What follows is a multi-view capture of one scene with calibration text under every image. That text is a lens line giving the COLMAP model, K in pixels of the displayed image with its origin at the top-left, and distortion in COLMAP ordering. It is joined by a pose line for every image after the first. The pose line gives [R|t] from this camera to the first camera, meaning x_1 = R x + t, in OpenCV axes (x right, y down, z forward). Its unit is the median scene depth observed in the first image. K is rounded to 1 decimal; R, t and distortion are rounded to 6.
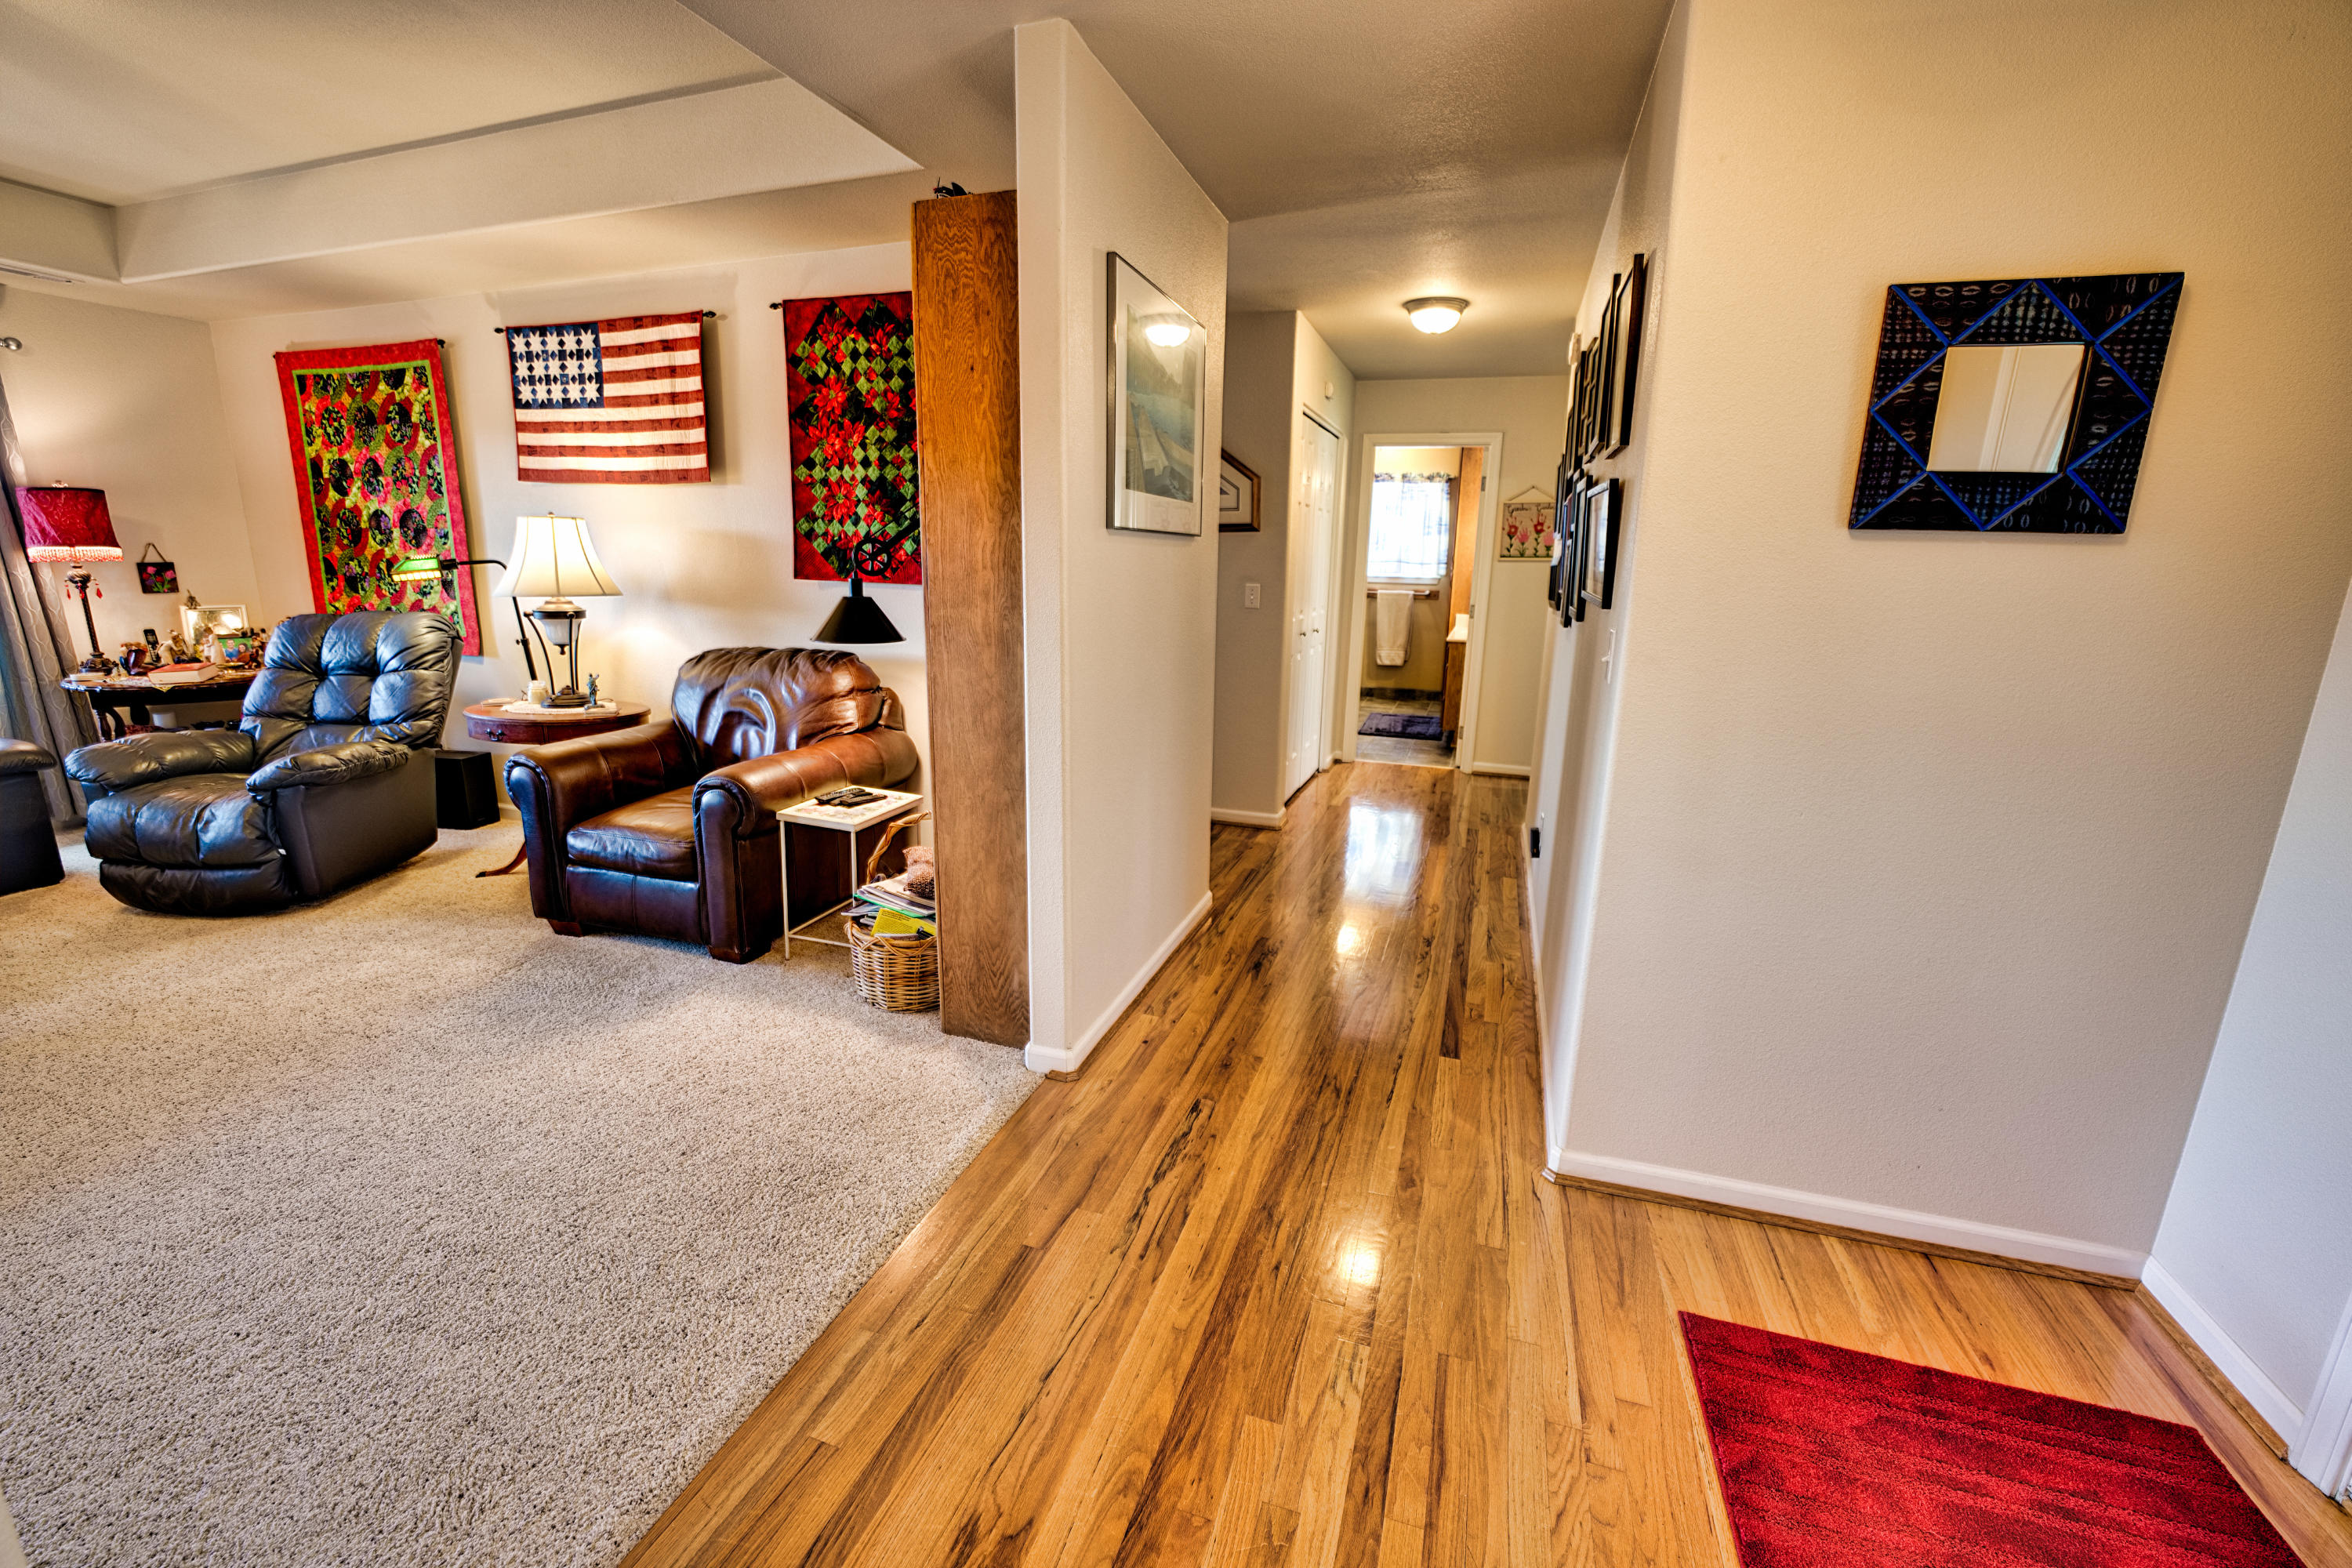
lens RADIAL K [[952.0, 0, 1153.3], [0, 952.0, 778.0], [0, 0, 1]] dist [-0.030779, 0.003901]
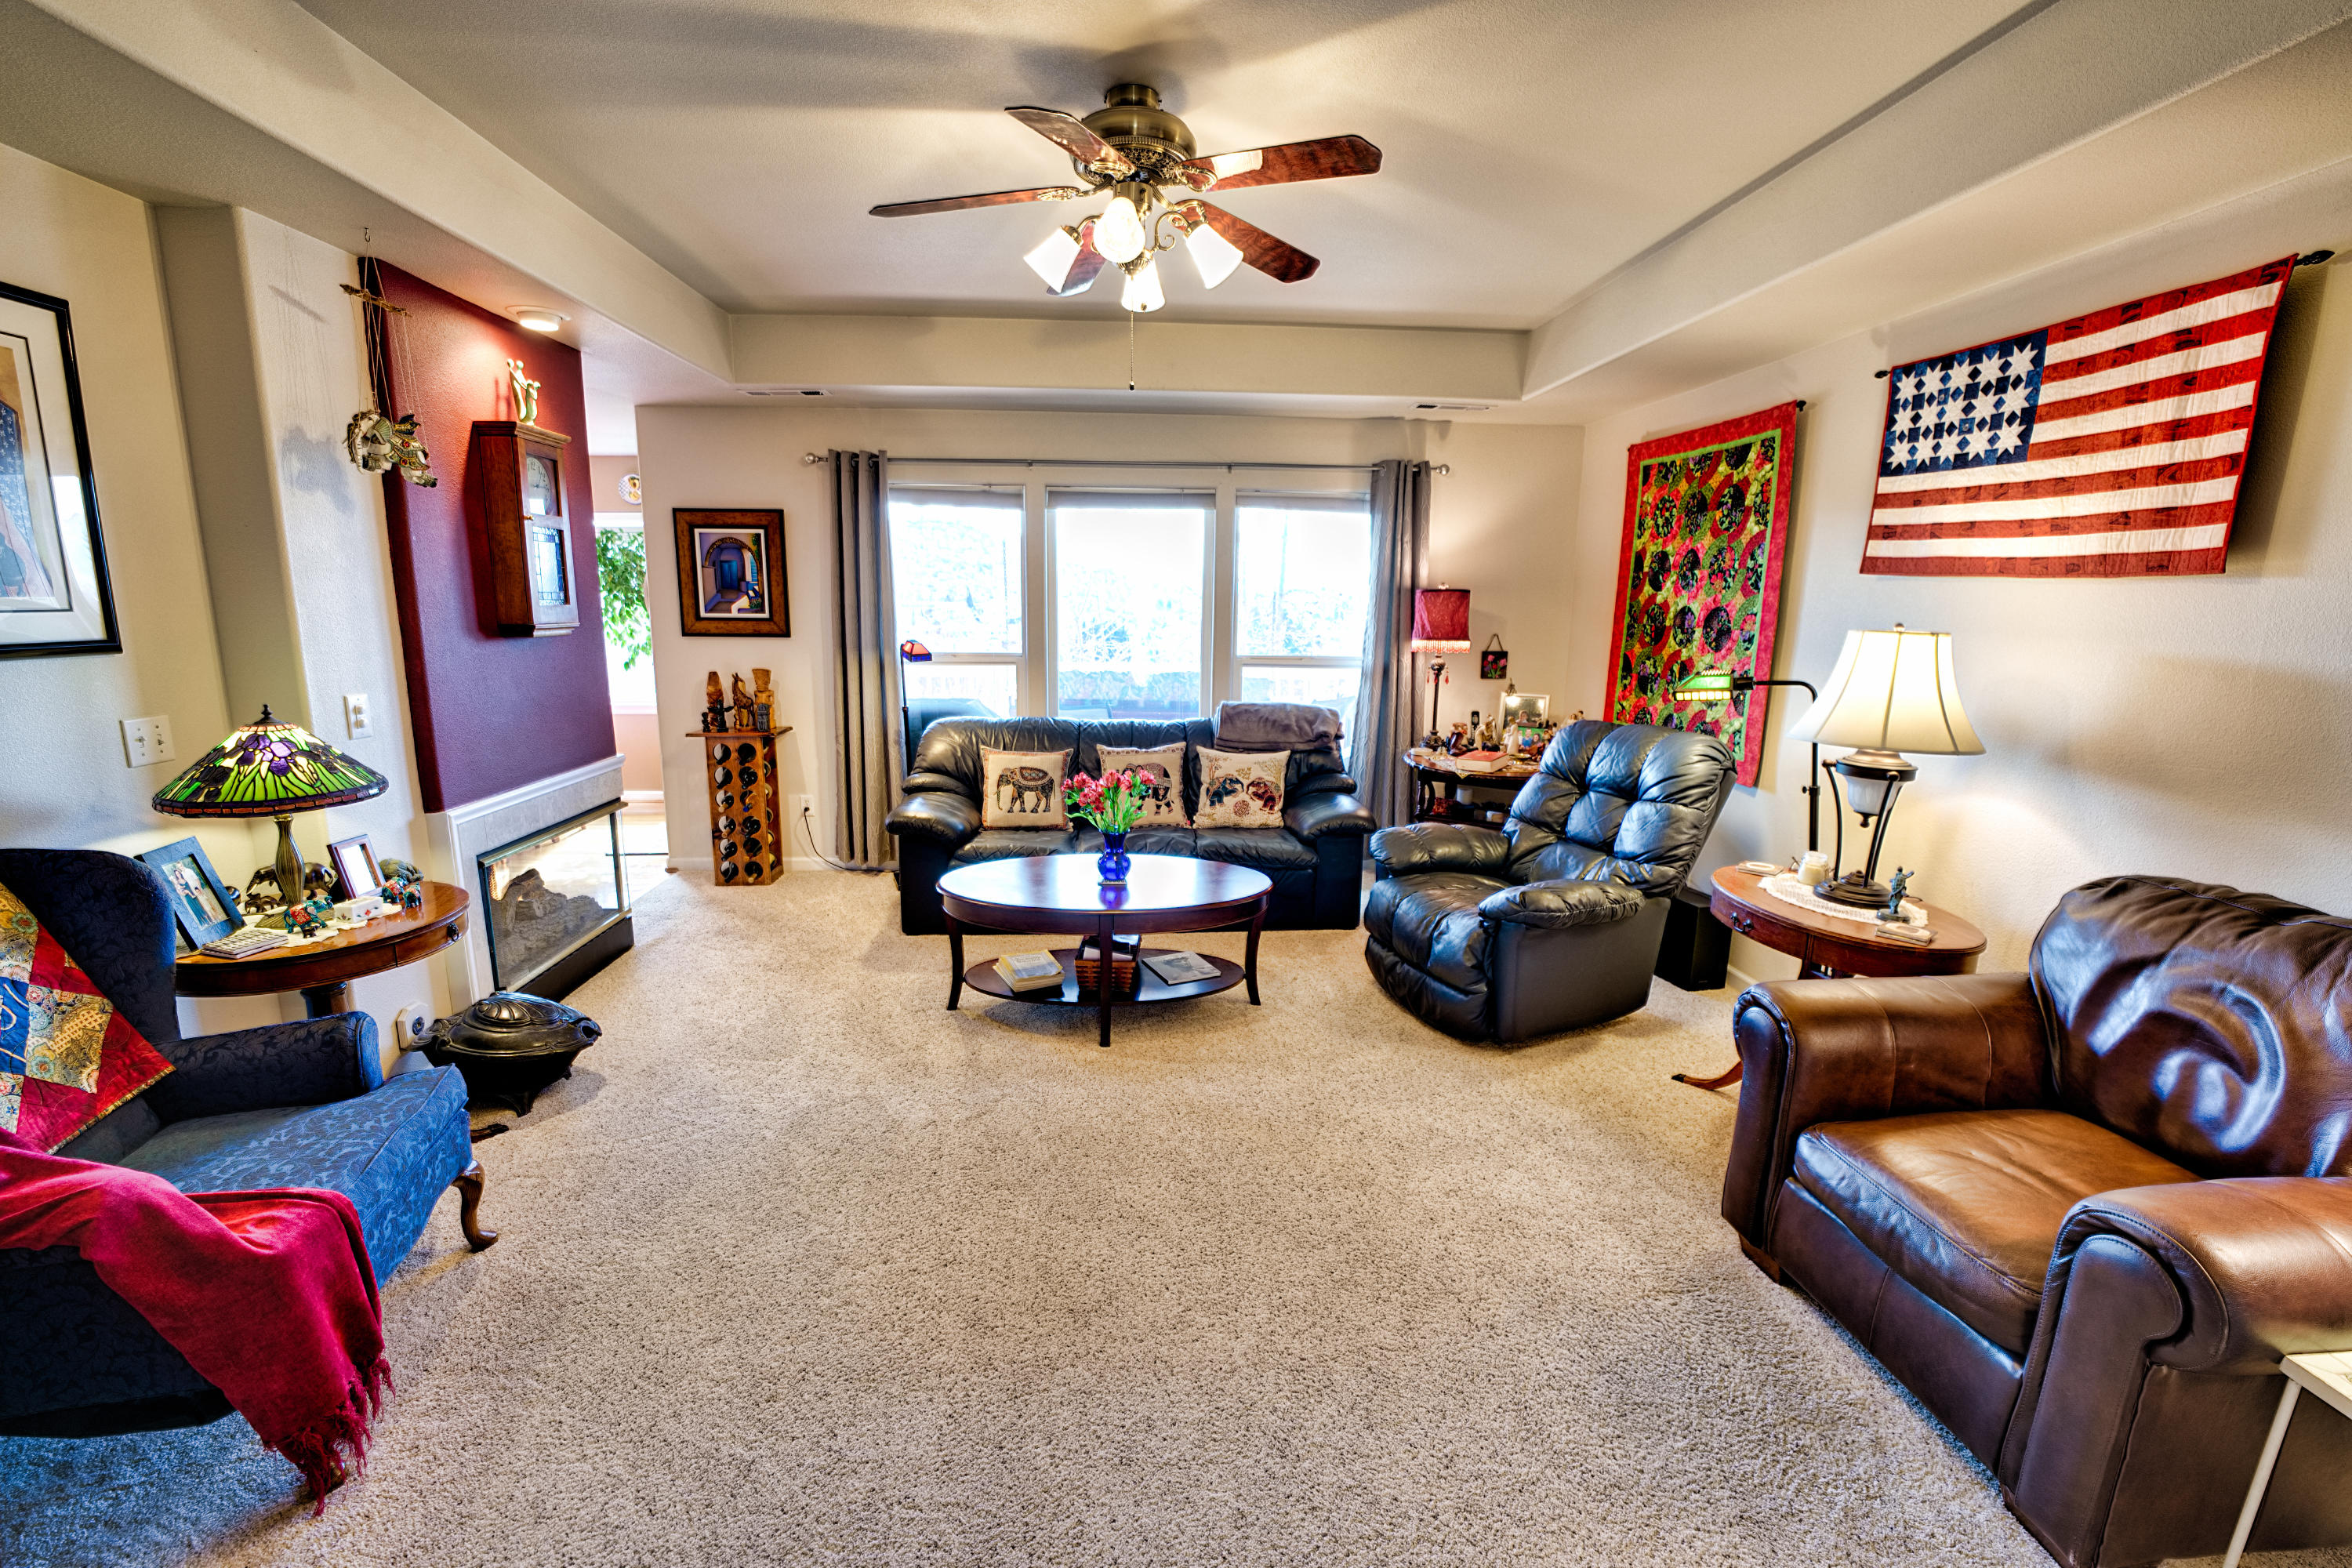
lens RADIAL K [[952.0, 0, 1188.6], [0, 952.0, 770.7], [0, 0, 1]] dist [-0.030779, 0.003901]
pose [[0.387241, 0.154310, -0.908973, -0.200345], [-0.216746, 0.973500, 0.072926, -0.112486], [0.896139, 0.168776, 0.410426, 0.266410]]
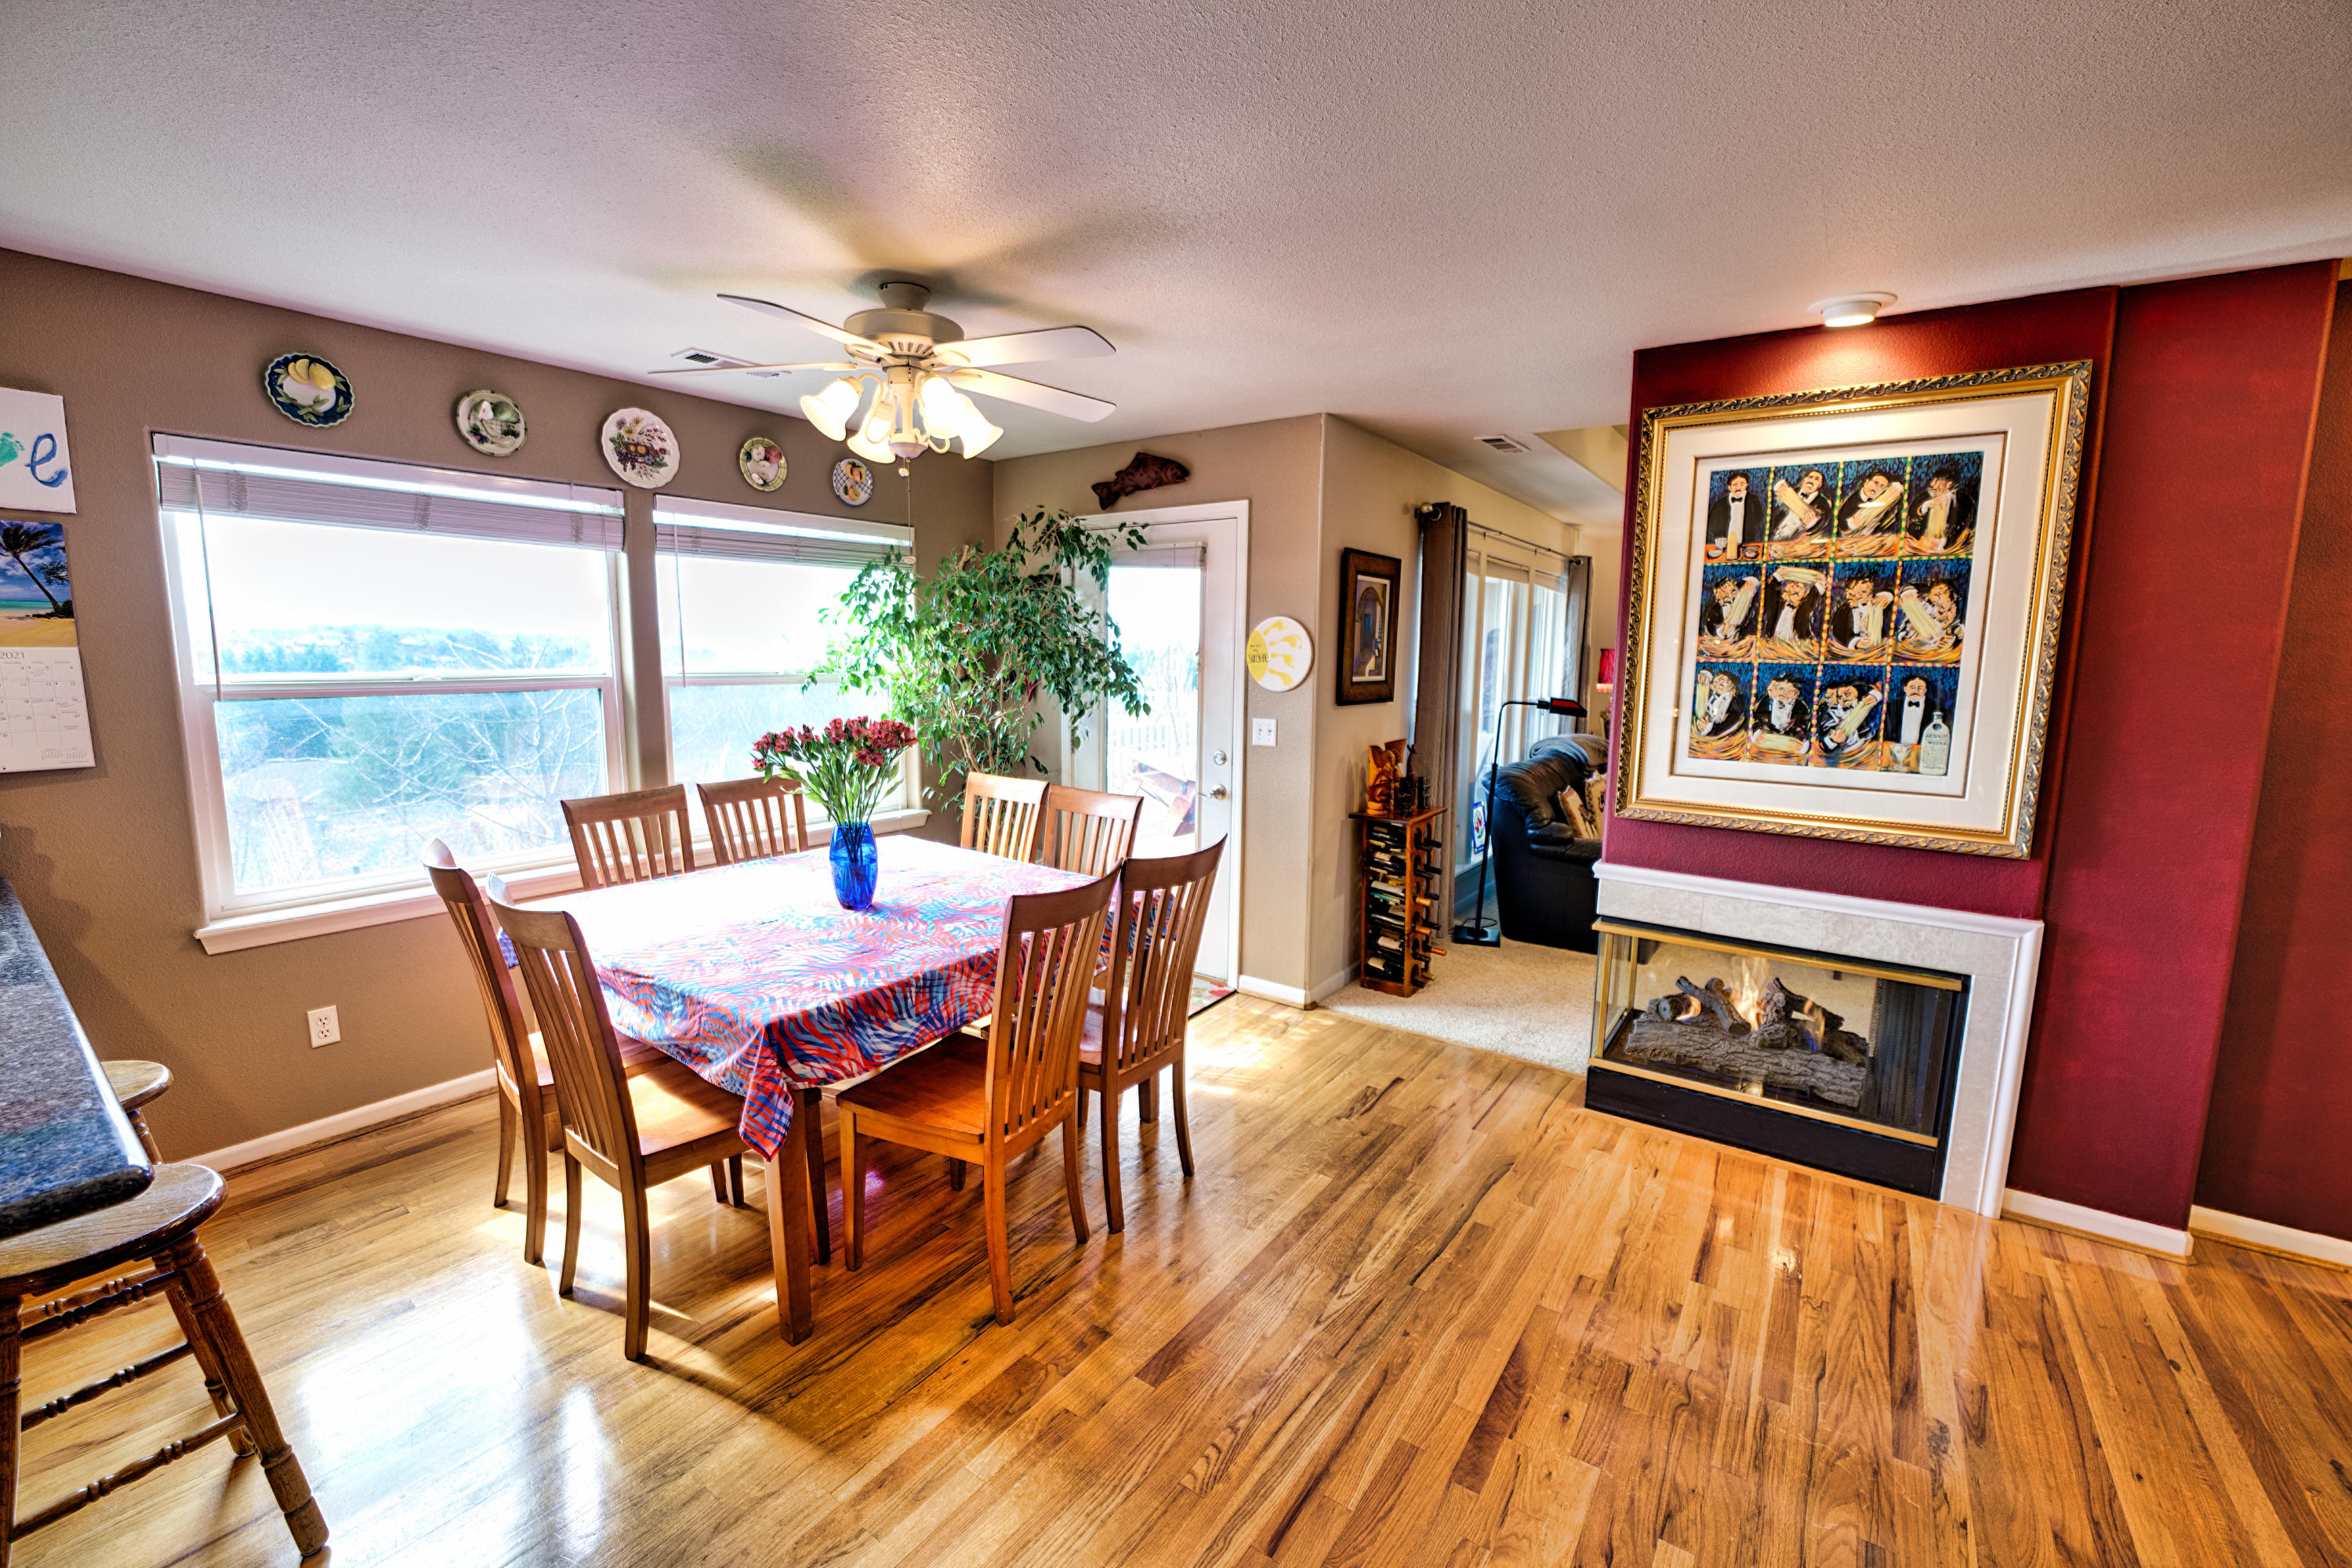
lens RADIAL K [[952.0, 0, 1170.1], [0, 952.0, 777.7], [0, 0, 1]] dist [-0.030779, 0.003901]
pose [[0.958071, 0.034276, -0.284475, -1.494044], [-0.063168, 0.993659, -0.093015, 0.129780], [0.279483, 0.107084, 0.954161, -0.848169]]
